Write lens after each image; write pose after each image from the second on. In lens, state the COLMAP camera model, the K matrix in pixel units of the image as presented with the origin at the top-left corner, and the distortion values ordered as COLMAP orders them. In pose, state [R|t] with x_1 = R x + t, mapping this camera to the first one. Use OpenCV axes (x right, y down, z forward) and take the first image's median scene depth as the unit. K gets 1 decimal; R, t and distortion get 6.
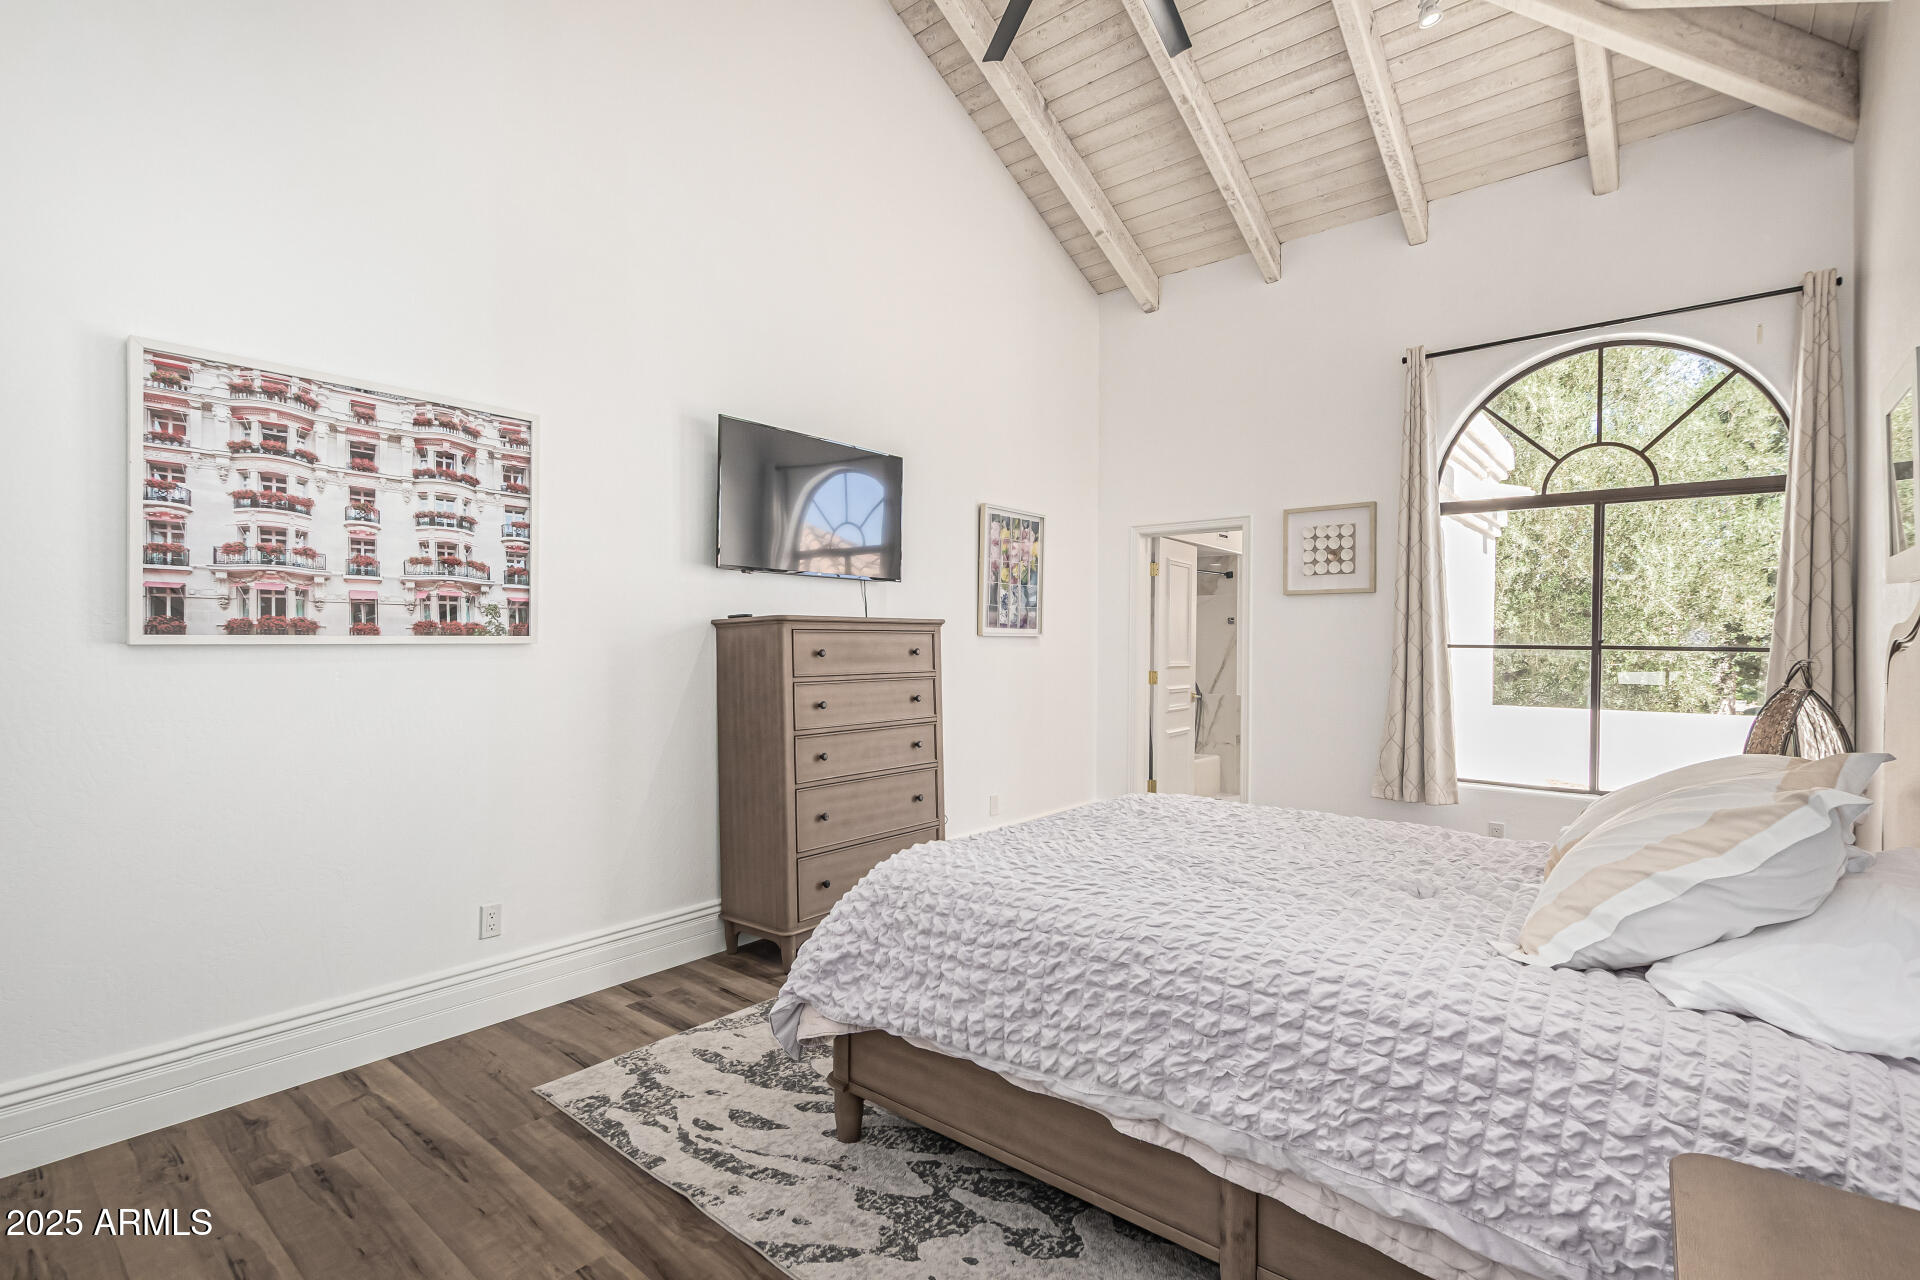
lens RADIAL K [[880.2, 0, 953.7], [0, 880.2, 640.5], [0, 0, 1]] dist [0.004333, -0.000126]
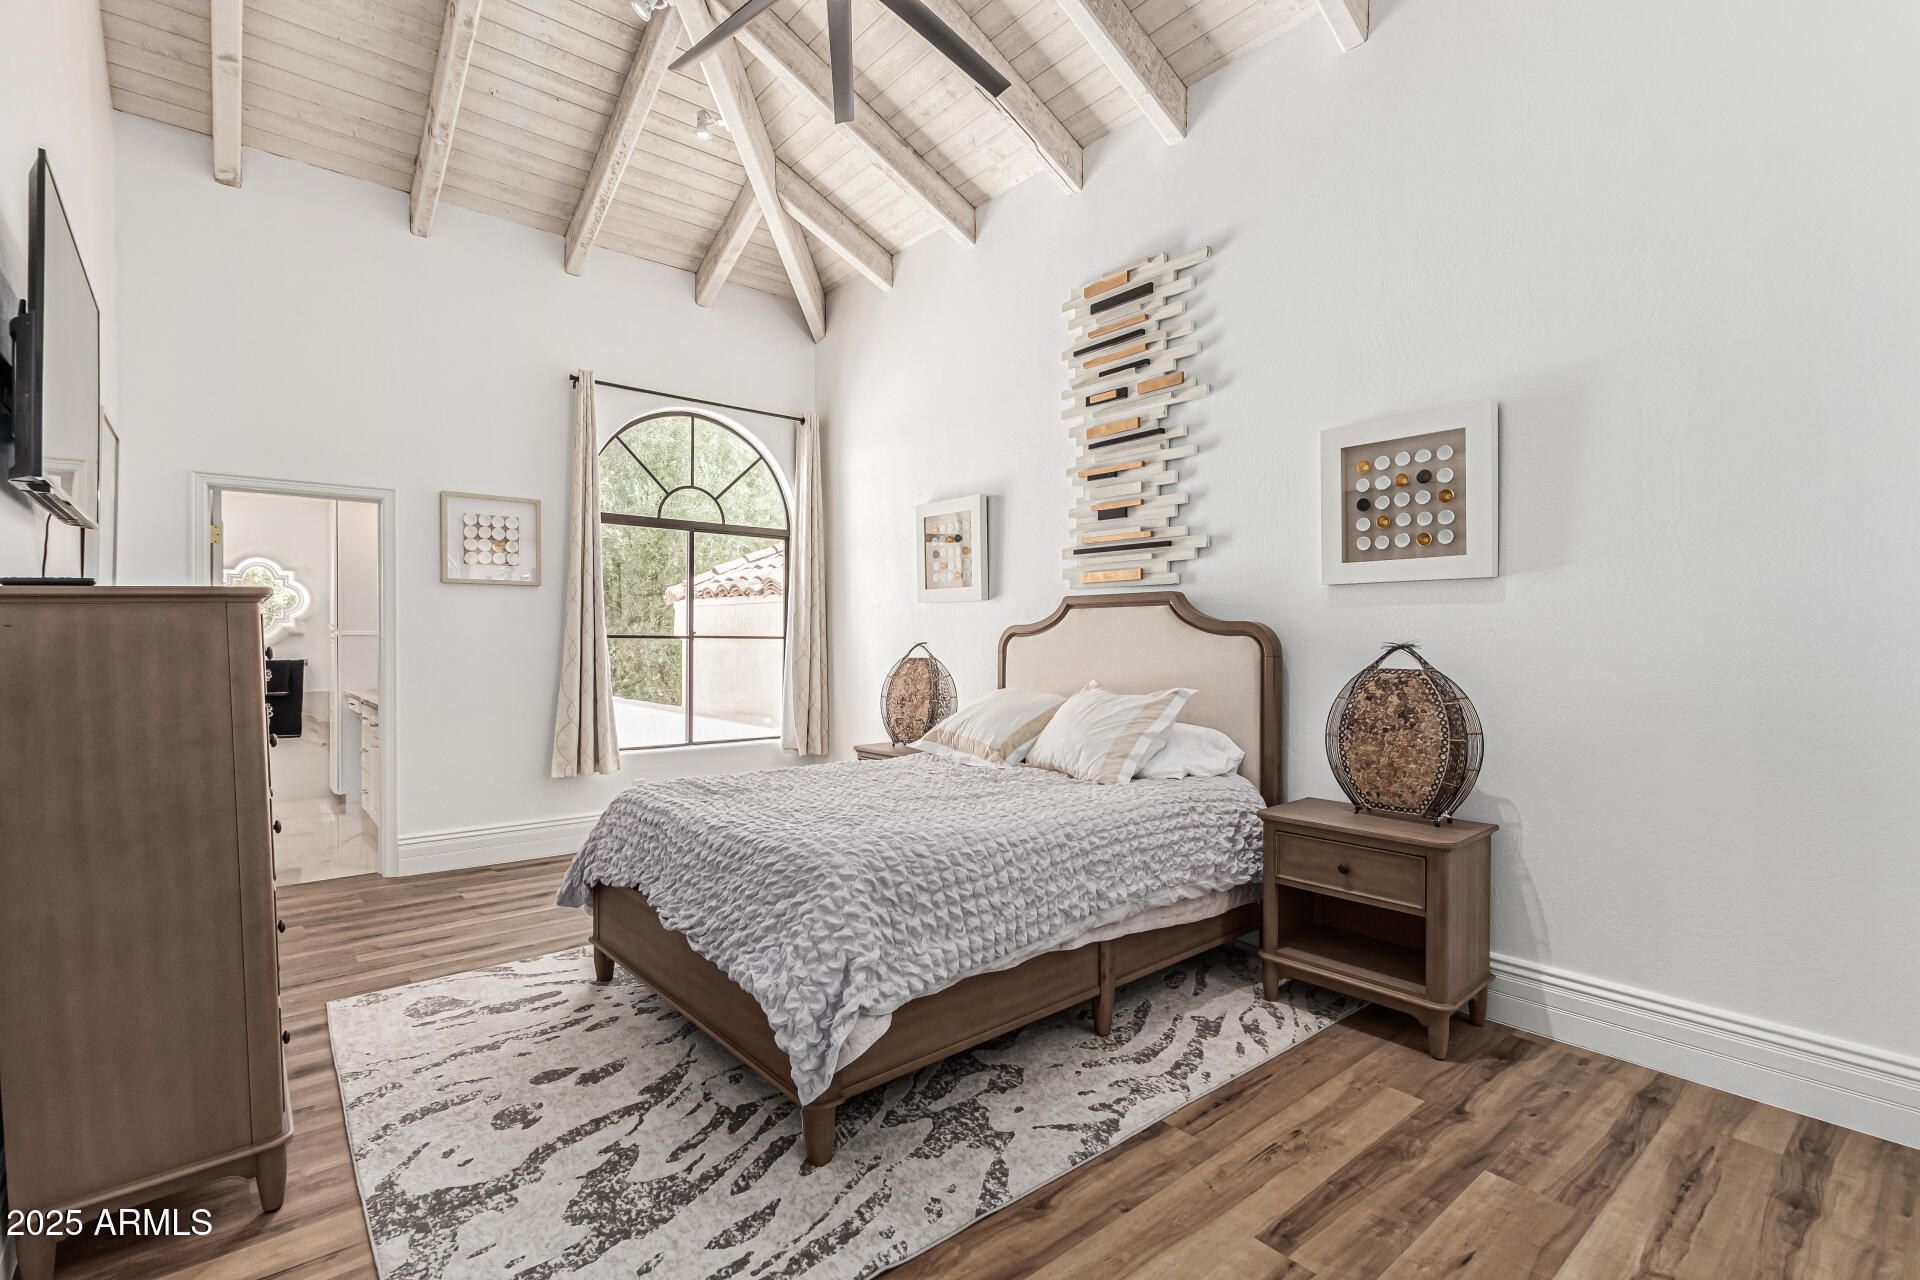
lens RADIAL K [[880.2, 0, 953.7], [0, 880.2, 640.5], [0, 0, 1]] dist [0.004333, -0.000126]
pose [[0.176262, -0.009636, 0.984296, -0.595787], [-0.002281, 0.999945, 0.010197, -0.001564], [-0.984341, -0.004042, 0.176230, 0.406000]]
